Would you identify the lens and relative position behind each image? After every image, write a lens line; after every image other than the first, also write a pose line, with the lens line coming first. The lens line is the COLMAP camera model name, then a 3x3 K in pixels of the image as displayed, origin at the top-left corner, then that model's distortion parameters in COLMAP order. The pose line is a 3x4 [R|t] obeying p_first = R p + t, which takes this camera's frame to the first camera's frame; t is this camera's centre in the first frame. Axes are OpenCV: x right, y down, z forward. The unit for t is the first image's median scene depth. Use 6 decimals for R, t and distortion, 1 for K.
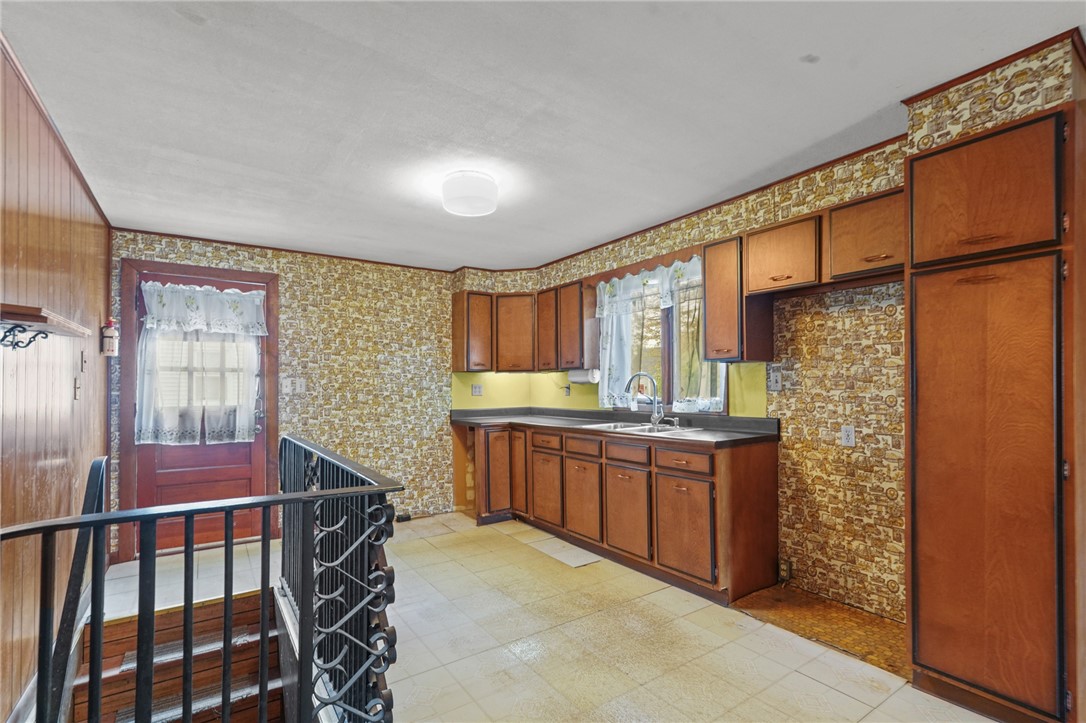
lens RADIAL K [[509.1, 0, 533.8], [0, 509.1, 382.0], [0, 0, 1]] dist [-0.003679, 0.001424]
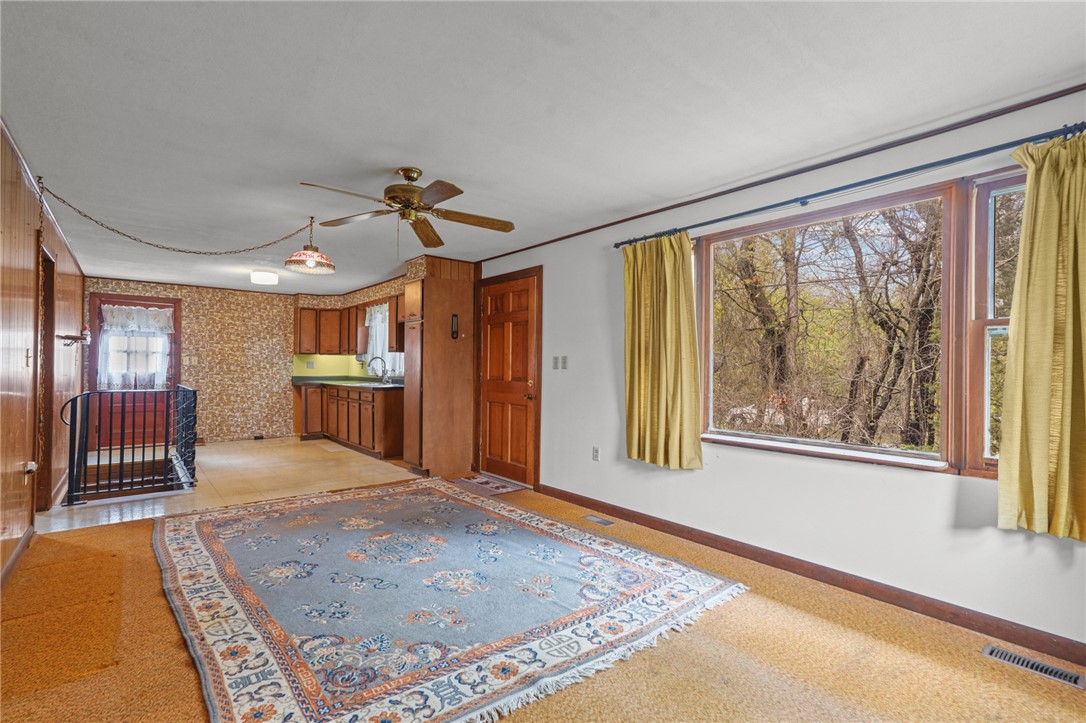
lens RADIAL K [[508.2, 0, 539.9], [0, 508.2, 365.8], [0, 0, 1]] dist [-0.000686, 0.000471]
pose [[0.995368, 0.013066, 0.095249, 0.712261], [-0.014069, 0.999852, 0.009864, -0.012248], [-0.095106, -0.011158, 0.995405, -1.097344]]
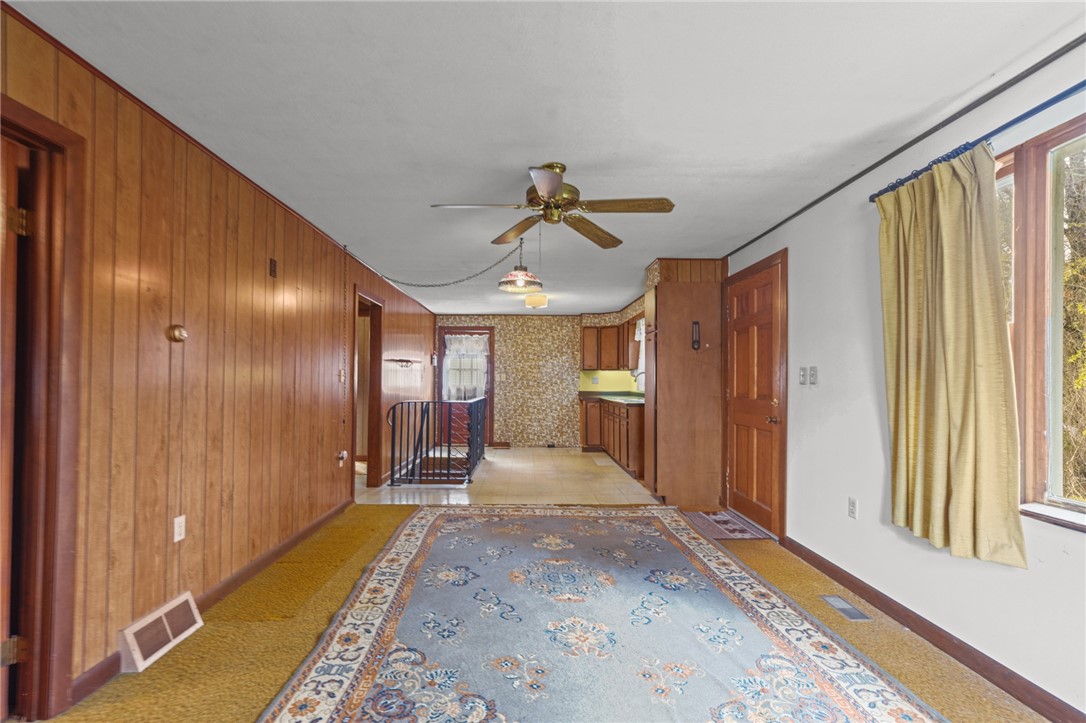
lens RADIAL K [[506.8, 0, 524.7], [0, 506.8, 374.5], [0, 0, 1]] dist [-0.025864, 0.022629]
pose [[0.831362, 0.002612, -0.555725, 0.979369], [-0.001914, 0.999996, 0.001837, -0.011098], [0.555728, -0.000463, 0.831364, -0.884238]]
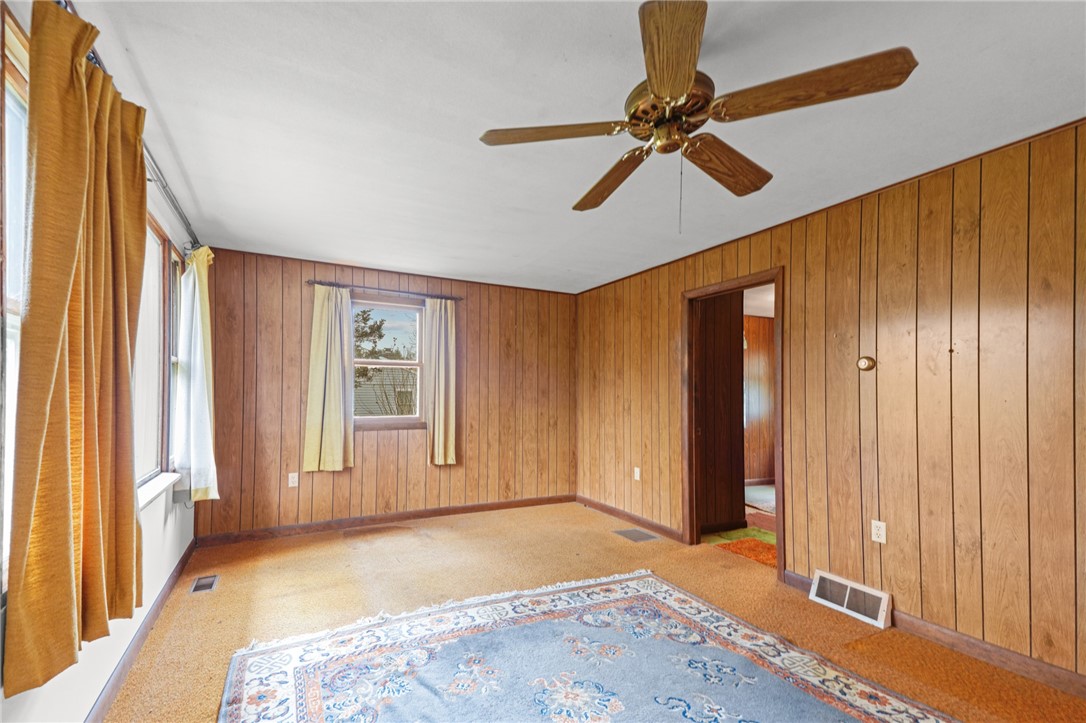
lens RADIAL K [[492.4, 0, 537.1], [0, 492.4, 385.1], [0, 0, 1]] dist [0.094697, -0.000151]
pose [[-0.993366, -0.004023, 0.114922, 0.638338], [-0.007787, 0.999447, -0.032325, 0.001992], [-0.114728, -0.033005, -0.992848, 0.337365]]
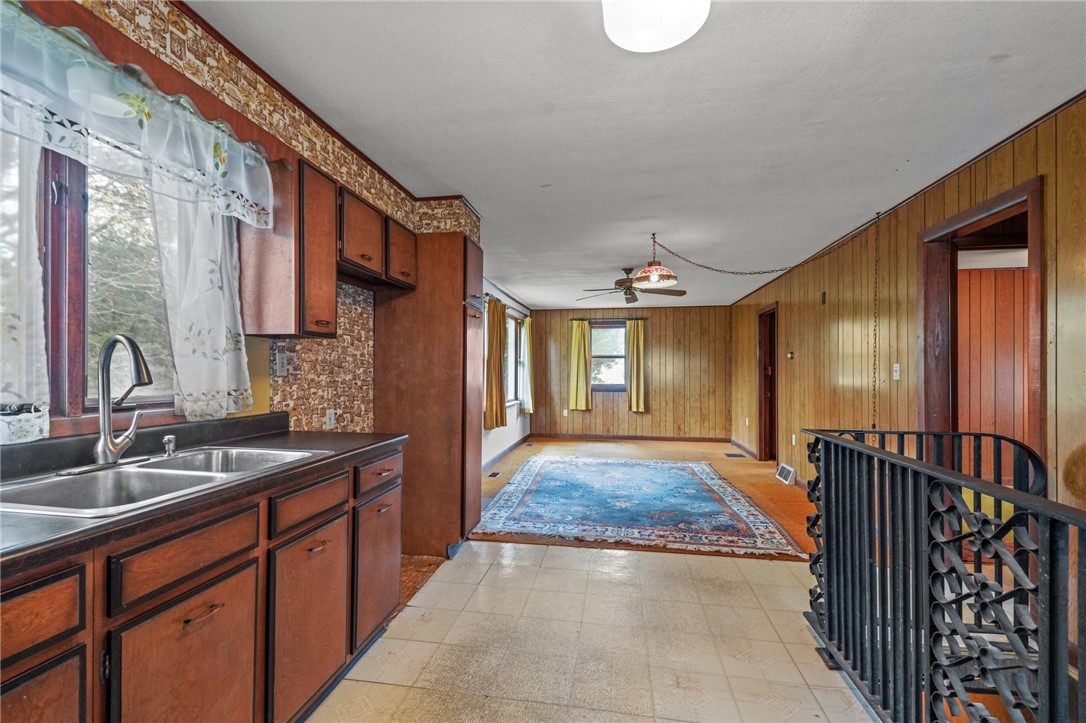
lens RADIAL K [[490.2, 0, 537.1], [0, 490.2, 371.5], [0, 0, 1]] dist [0.021350, -0.000556]
pose [[-0.728374, 0.002598, 0.685175, -0.308079], [-0.008486, 0.999882, -0.012812, 0.014582], [-0.685127, -0.015146, -0.728266, 1.172617]]
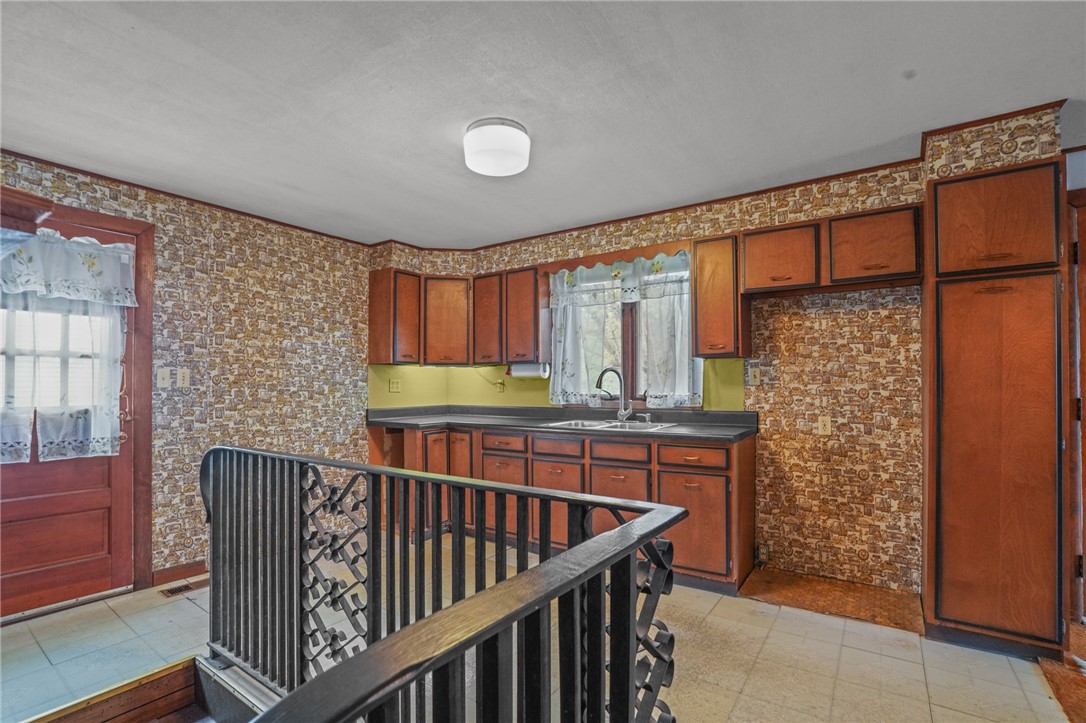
lens RADIAL K [[508.9, 0, 538.5], [0, 508.9, 379.5], [0, 0, 1]] dist [-0.066021, 0.019196]
pose [[0.930392, 0.008399, 0.366469, -0.294415], [-0.006705, 0.999960, -0.005894, 0.012883], [-0.366504, 0.003026, 0.930412, 0.175321]]
